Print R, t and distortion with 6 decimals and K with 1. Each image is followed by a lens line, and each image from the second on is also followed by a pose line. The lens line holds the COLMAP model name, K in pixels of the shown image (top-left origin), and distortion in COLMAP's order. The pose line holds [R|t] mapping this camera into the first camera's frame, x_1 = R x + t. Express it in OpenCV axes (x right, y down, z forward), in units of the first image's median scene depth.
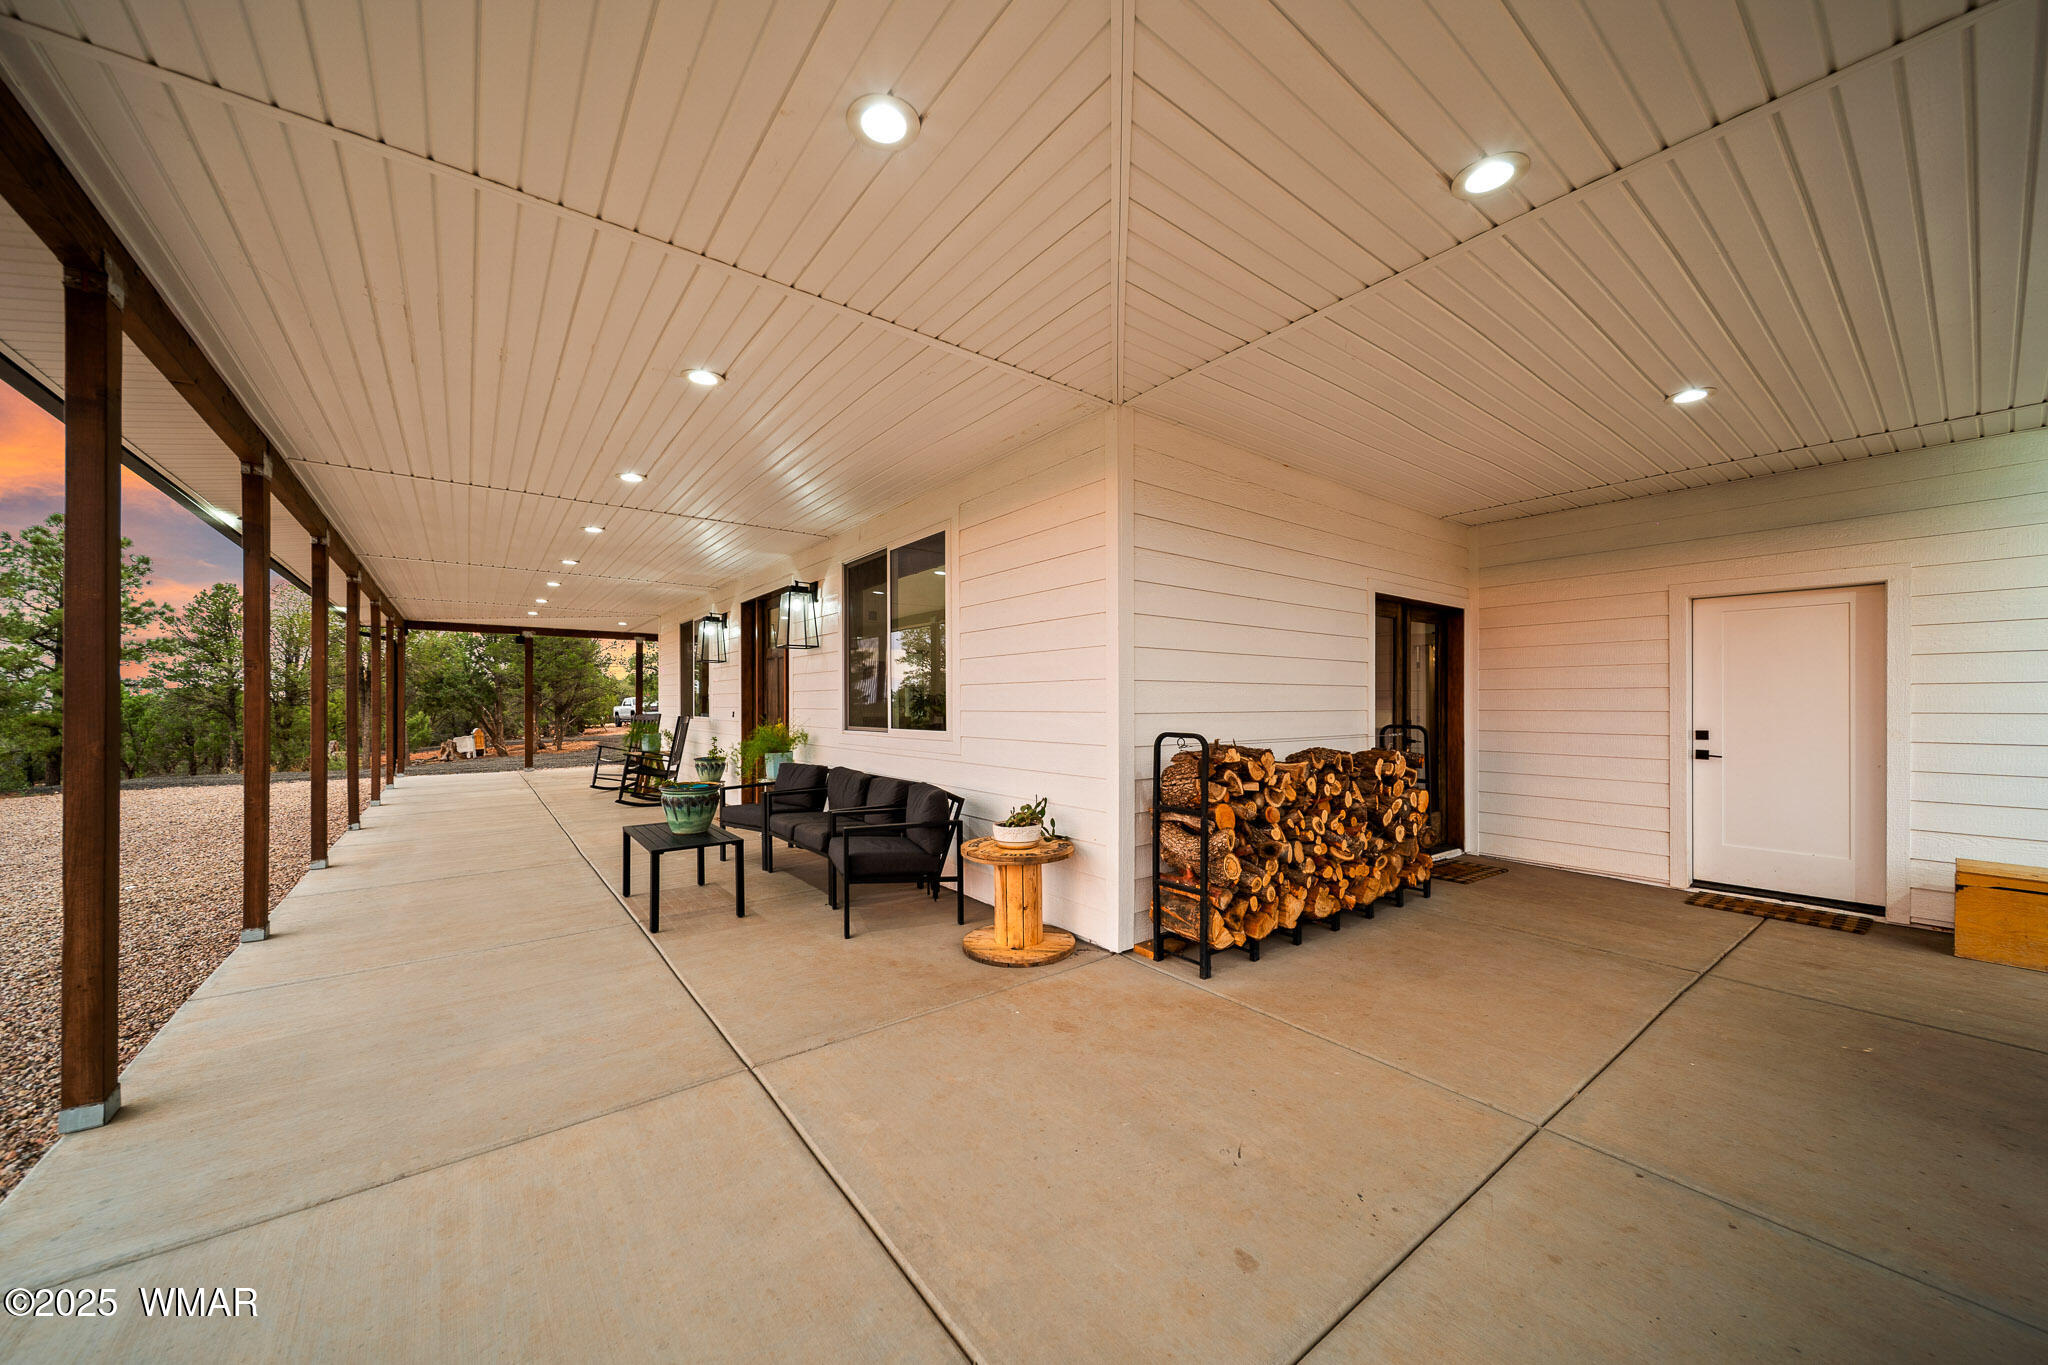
lens RADIAL K [[723.7, 0, 1017.0], [0, 723.7, 700.6], [0, 0, 1]] dist [0.006351, -0.002086]
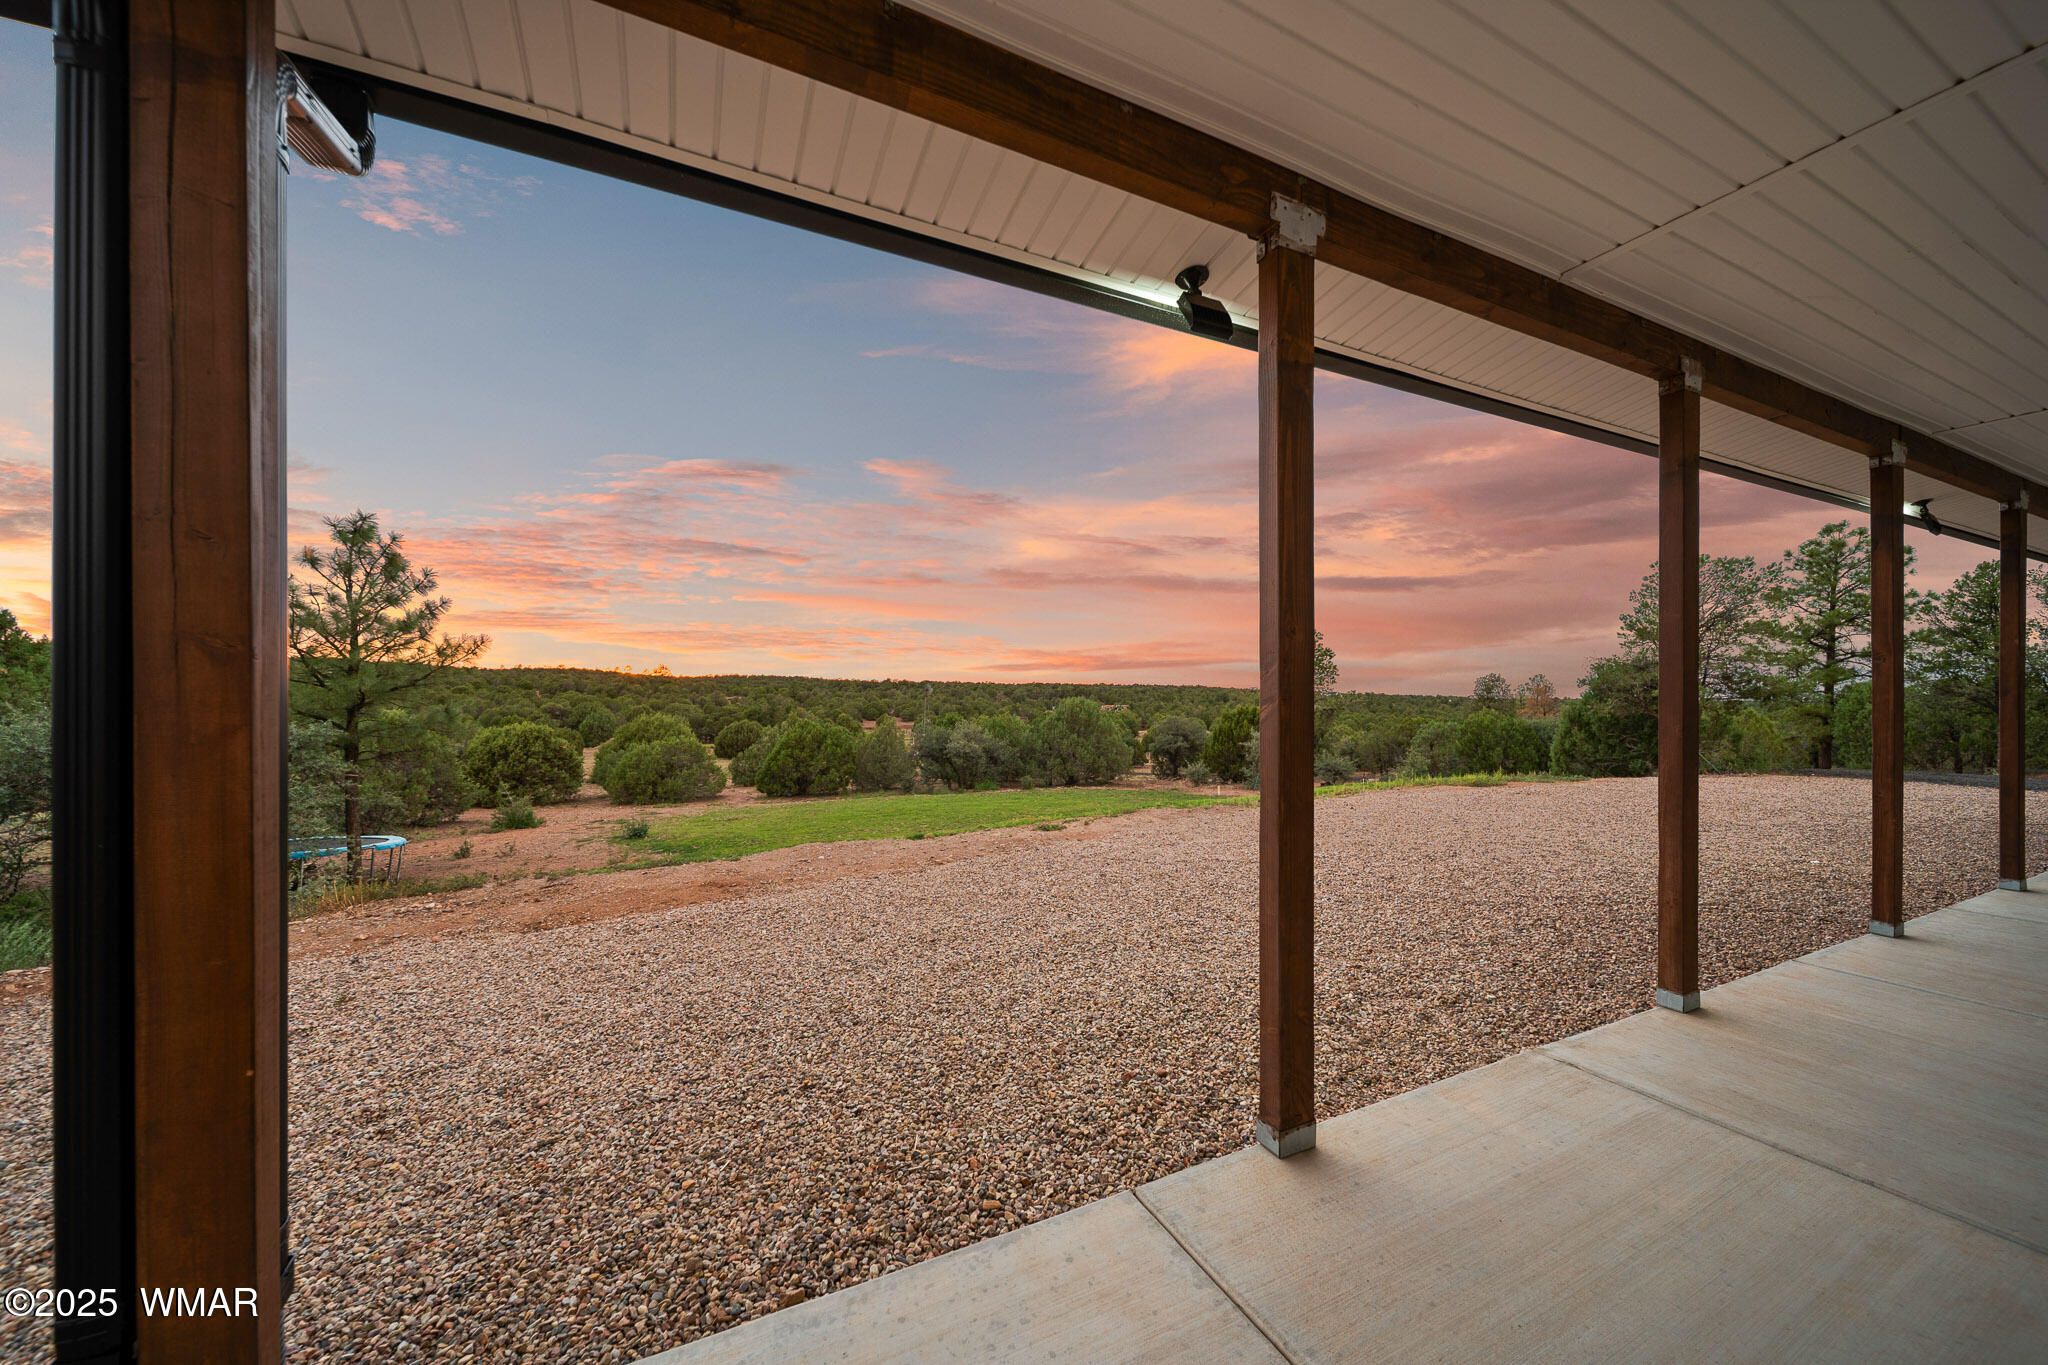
lens RADIAL K [[726.8, 0, 1005.4], [0, 726.8, 699.3], [0, 0, 1]] dist [-0.003130, -0.000562]
pose [[-0.212106, 0.003235, -0.977241, 0.166384], [0.004819, 0.999986, 0.002264, -0.000067], [0.977235, -0.004229, -0.212118, 0.037017]]
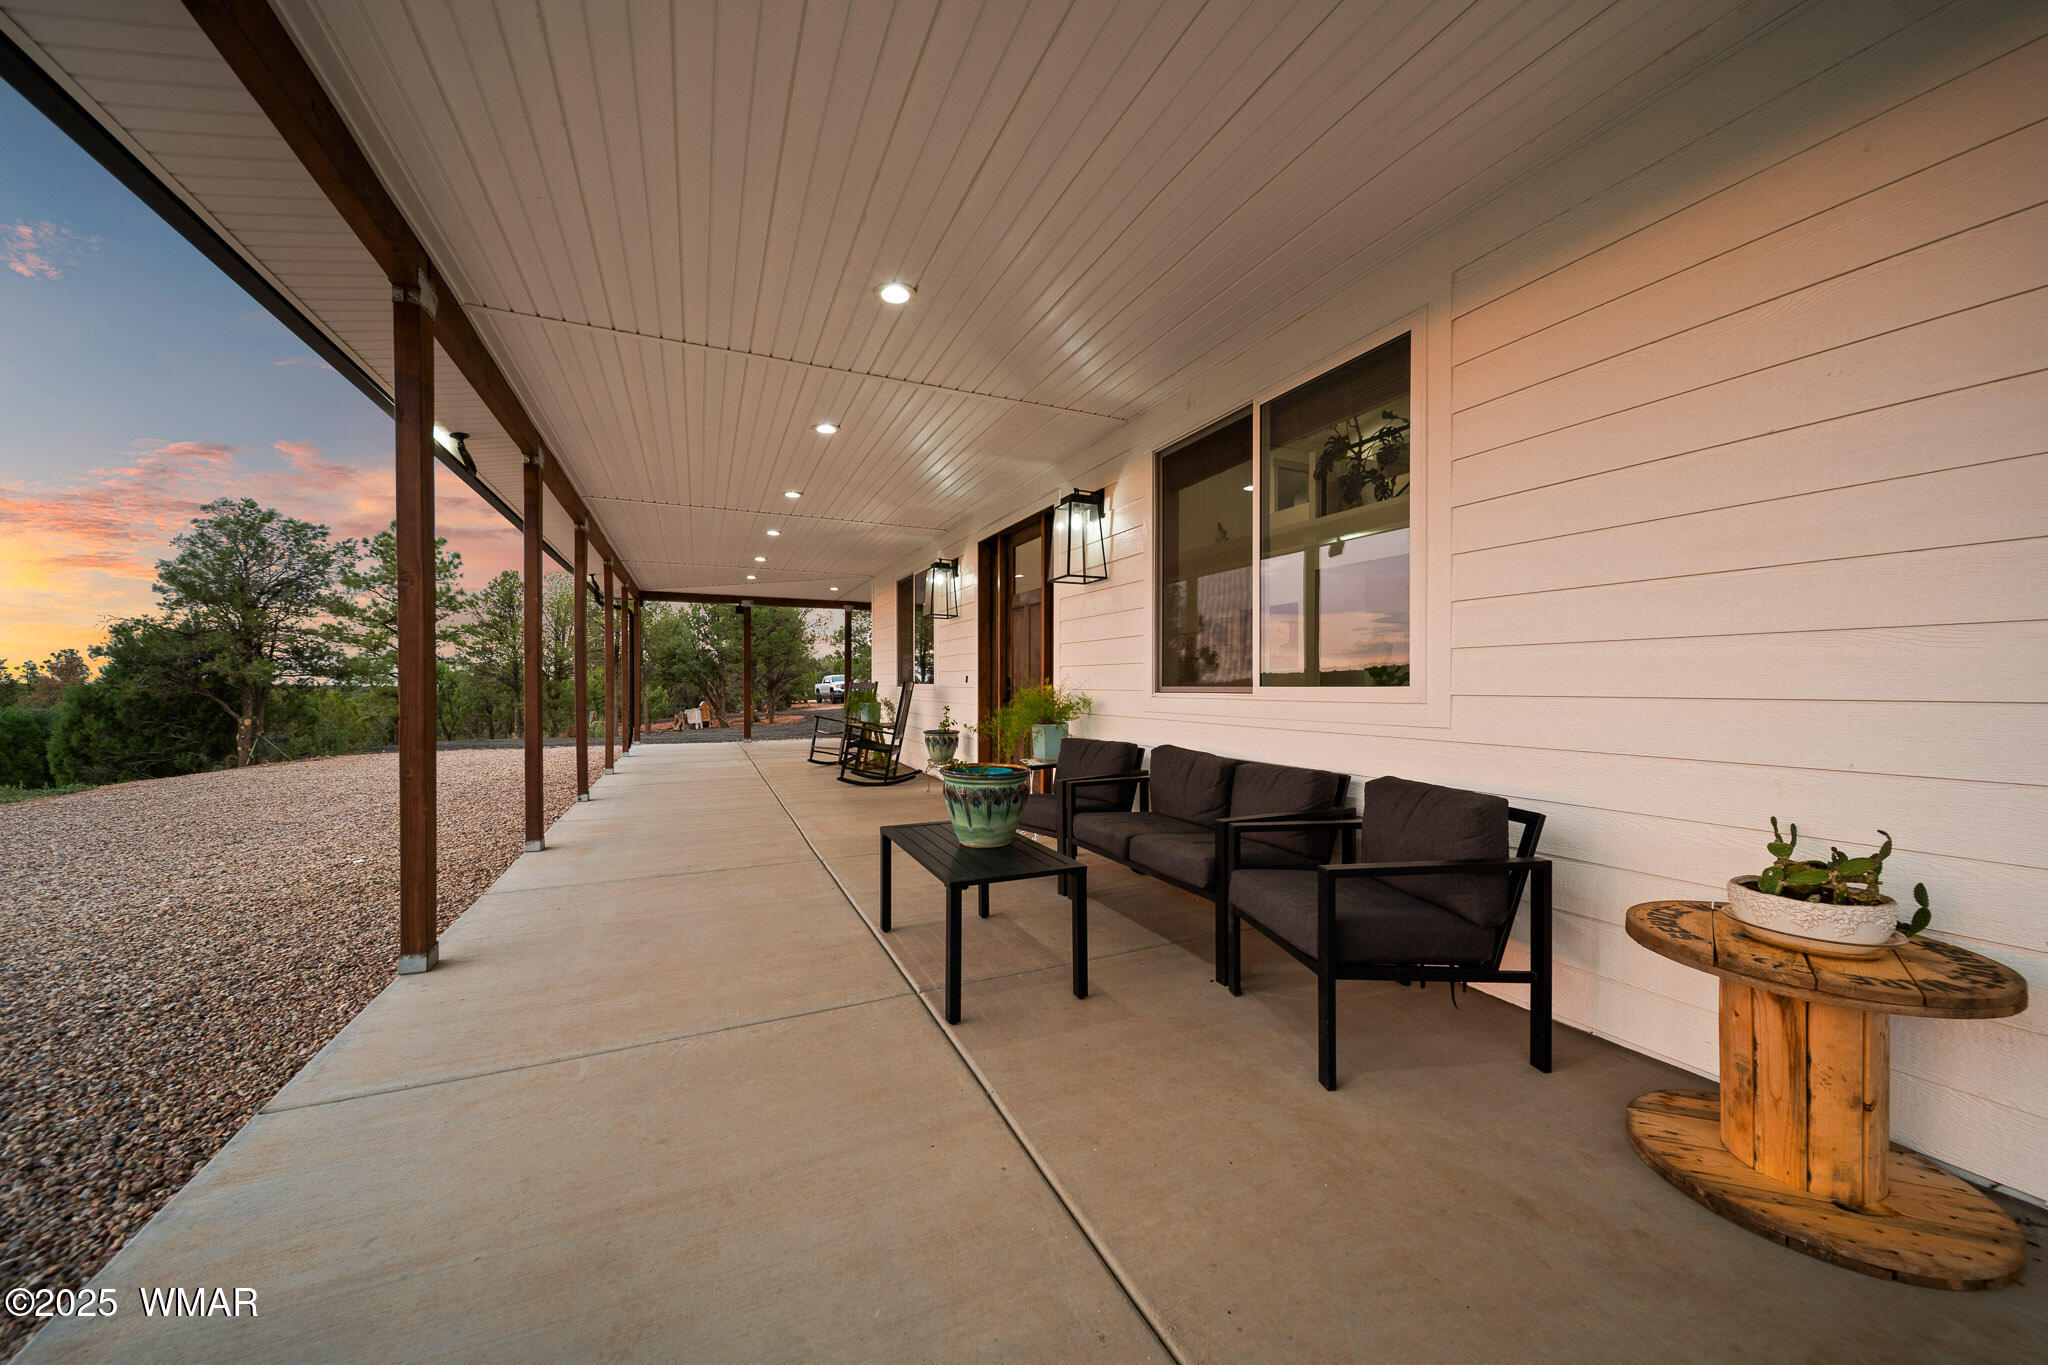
lens RADIAL K [[723.7, 0, 1009.9], [0, 723.7, 692.2], [0, 0, 1]] dist [0.006351, -0.002086]
pose [[0.970990, 0.006389, -0.239033, -0.320574], [-0.002970, 0.999888, 0.014662, 0.047344], [0.239100, -0.013527, 0.970901, 0.453230]]
